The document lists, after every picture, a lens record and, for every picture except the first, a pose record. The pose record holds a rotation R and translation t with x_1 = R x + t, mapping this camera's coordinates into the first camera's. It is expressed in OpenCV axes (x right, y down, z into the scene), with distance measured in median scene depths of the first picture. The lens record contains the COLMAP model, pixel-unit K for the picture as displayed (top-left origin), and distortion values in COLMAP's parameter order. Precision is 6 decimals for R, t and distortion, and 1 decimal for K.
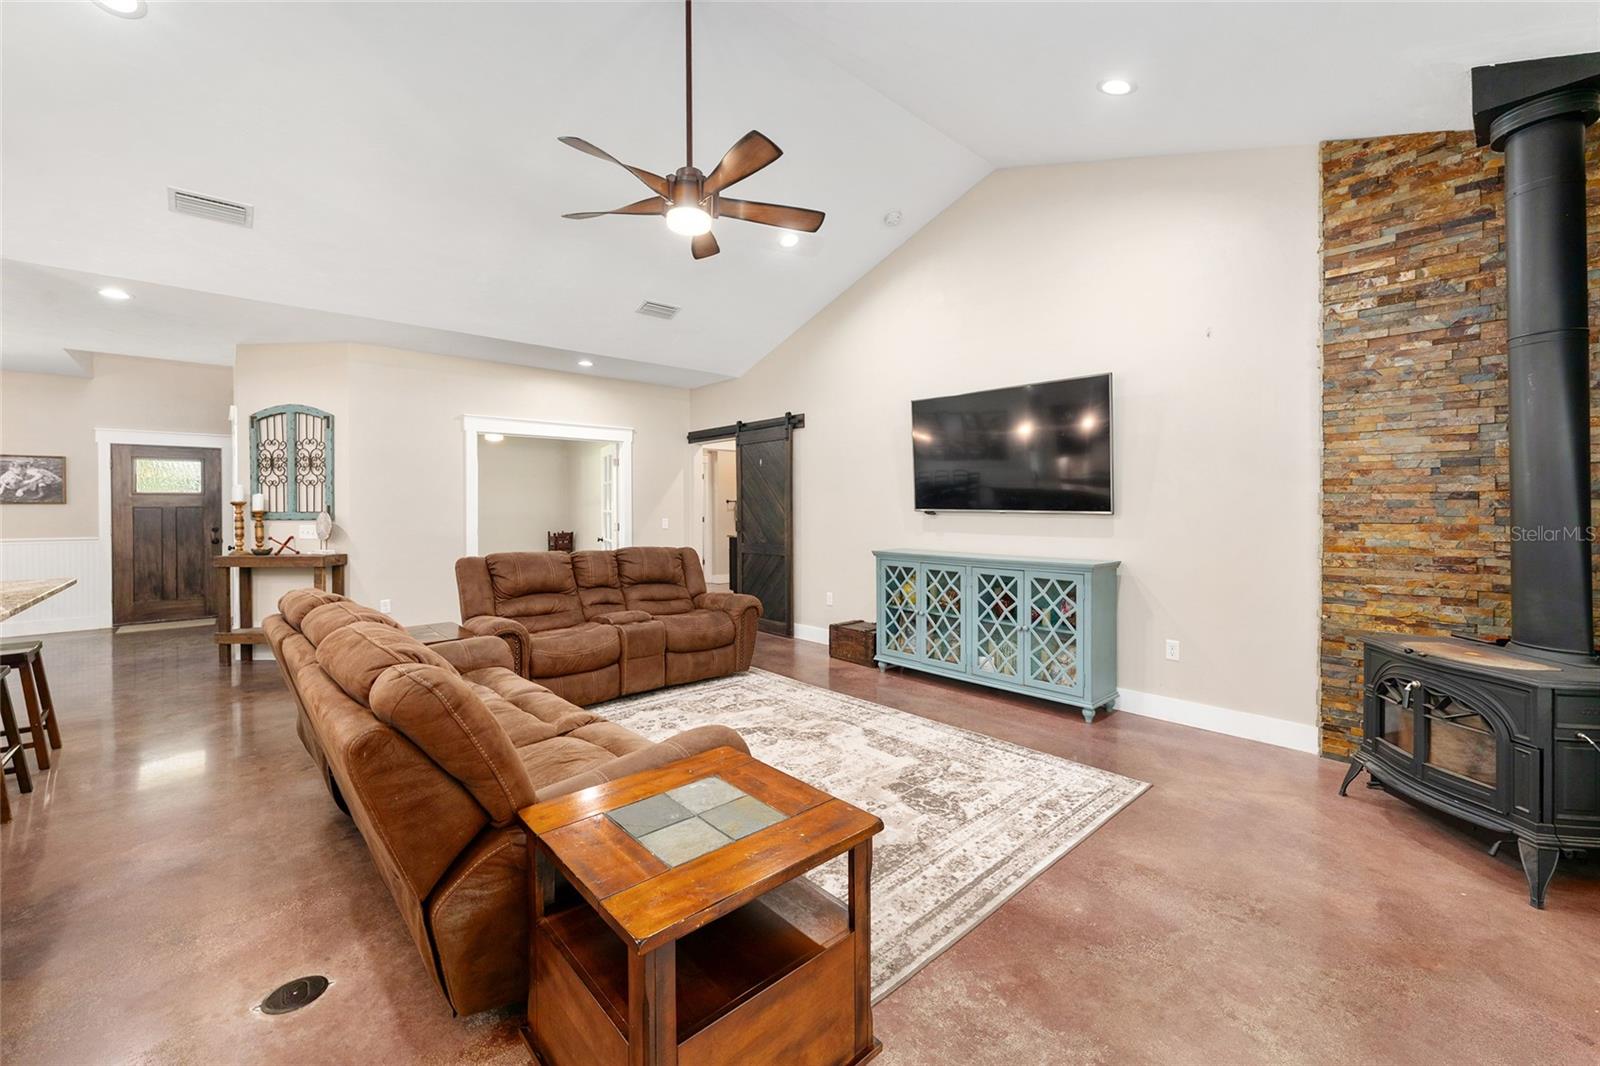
lens RADIAL K [[643.1, 0, 796.7], [0, 643.1, 509.5], [0, 0, 1]] dist [0.001075, -0.000213]
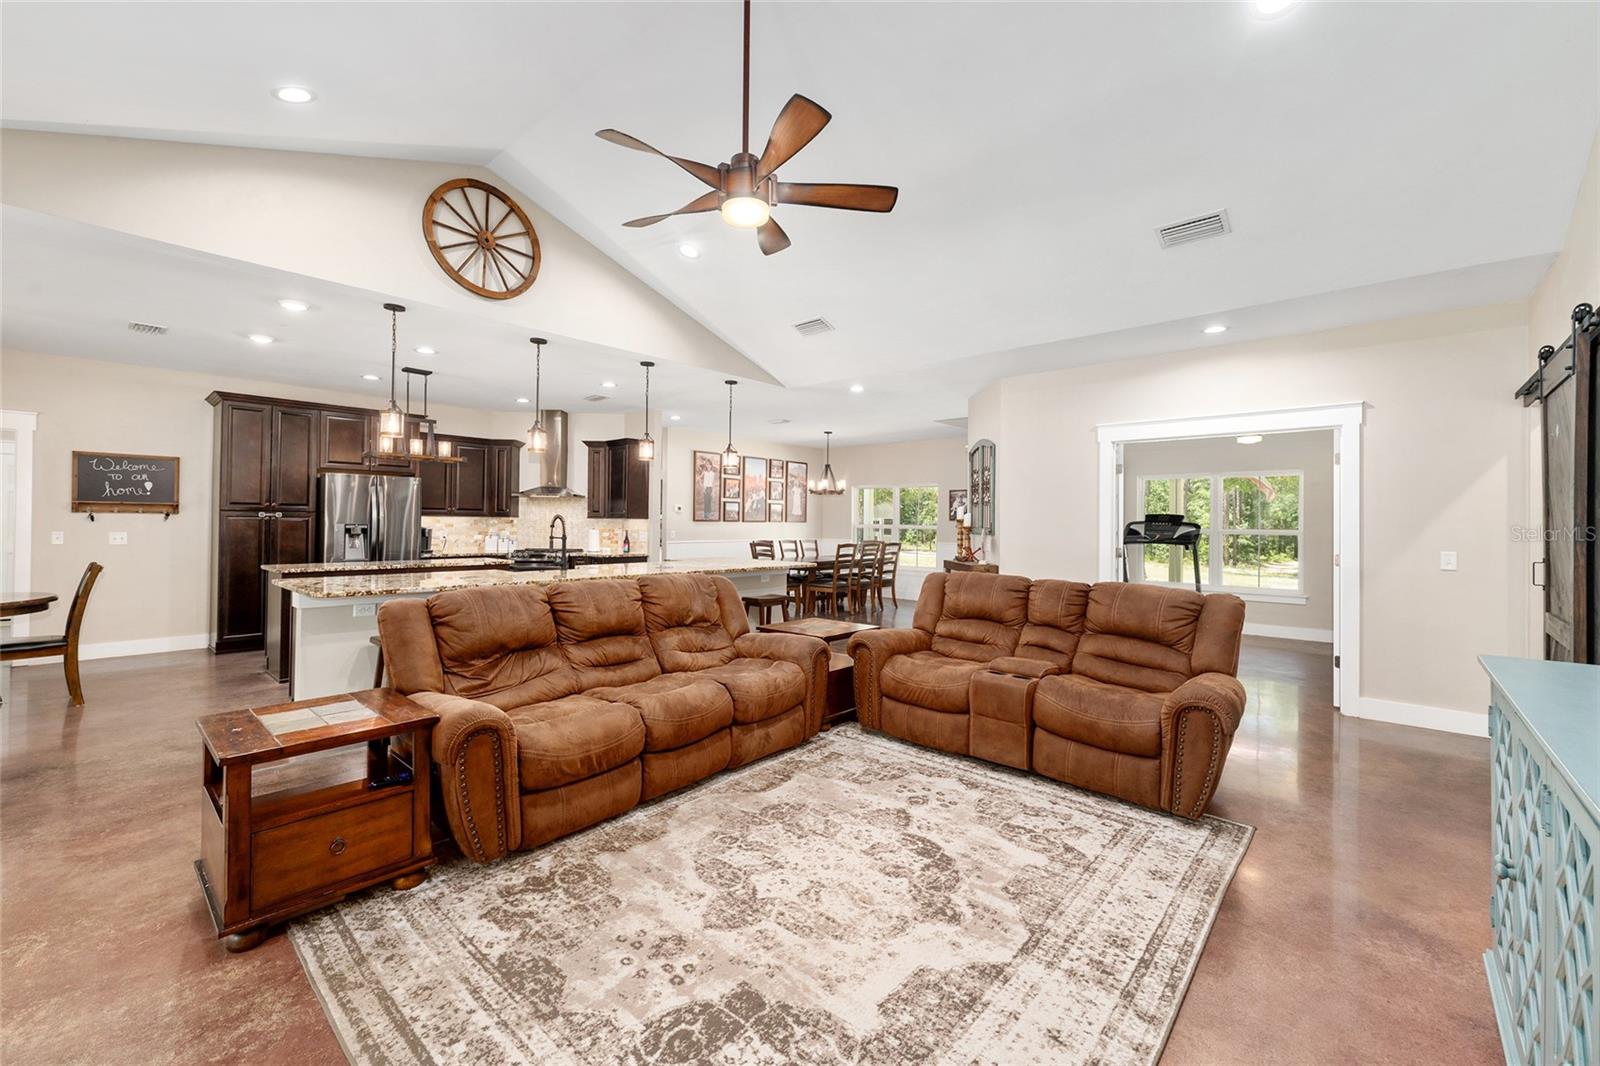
lens RADIAL K [[654.4, 0, 794.5], [0, 654.4, 516.3], [0, 0, 1]] dist [0.001006, 0.000116]
pose [[0.098854, -0.004175, -0.995093, 0.559606], [-0.015722, 0.999860, -0.005757, -0.007493], [0.994978, 0.016214, 0.098775, 0.718936]]
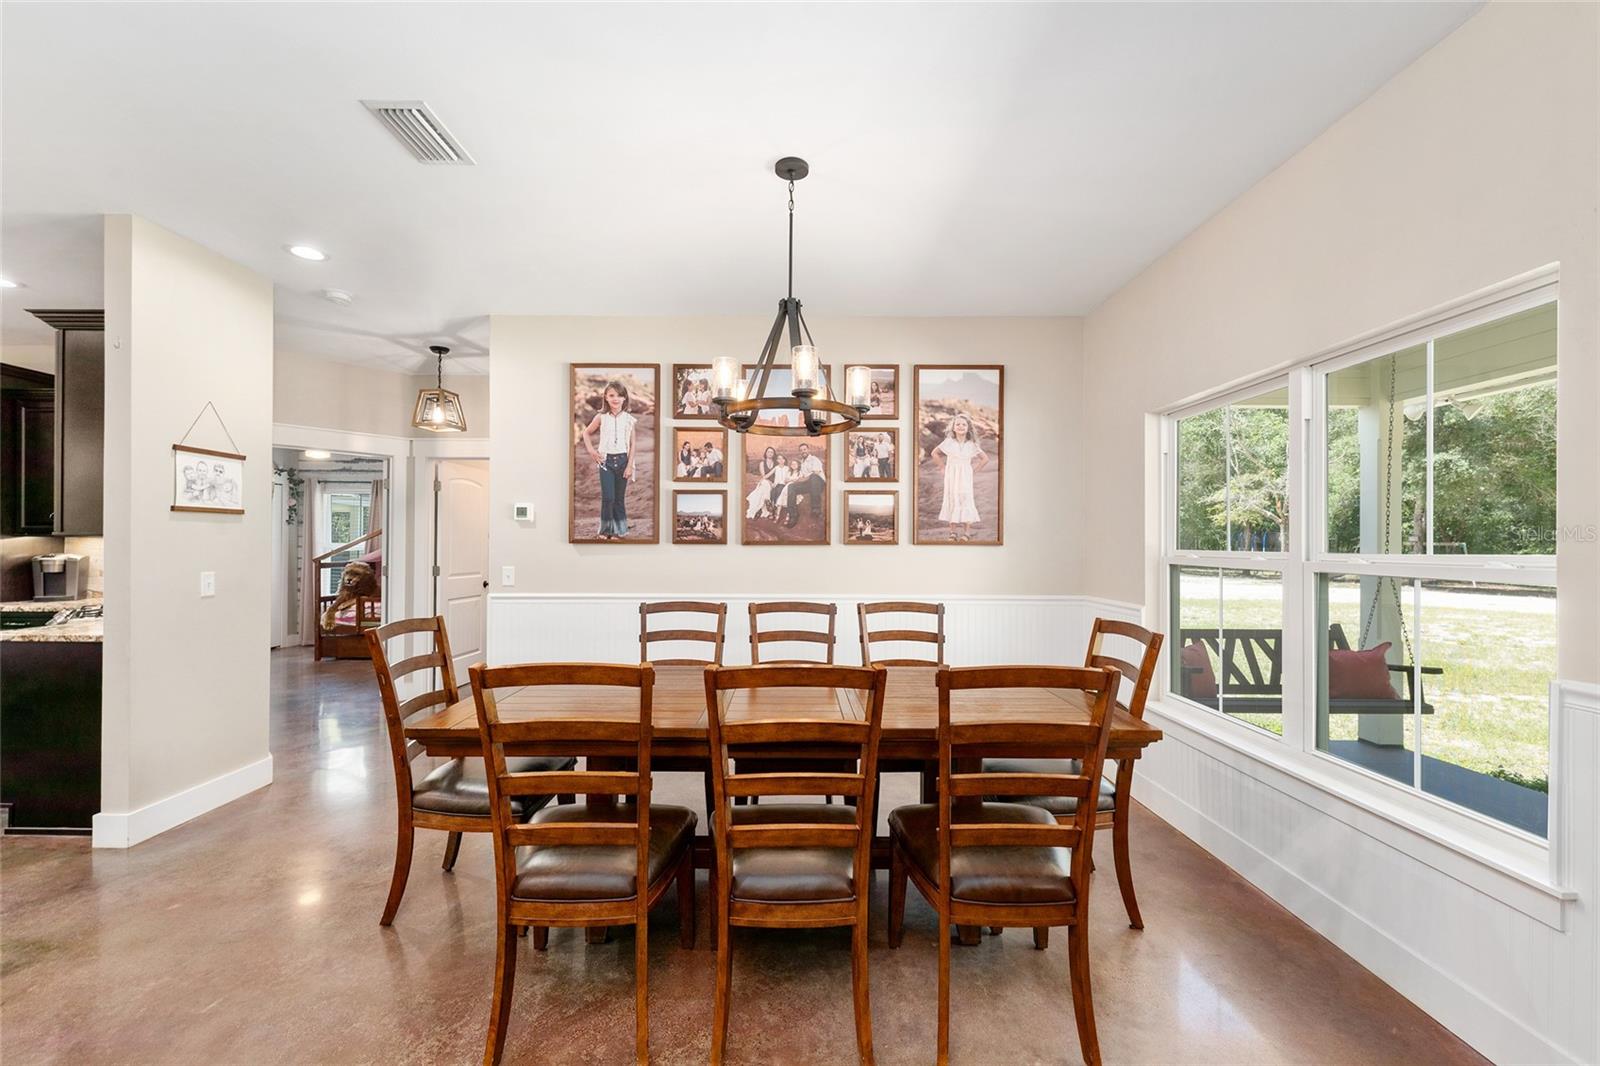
lens RADIAL K [[647.5, 0, 797.7], [0, 647.5, 541.2], [0, 0, 1]] dist [-0.002832, -0.000334]
pose [[-0.660286, -0.002832, -0.751009, -1.476030], [-0.005314, 0.999985, 0.000901, -0.002725], [0.750995, 0.004586, -0.660291, 1.487087]]
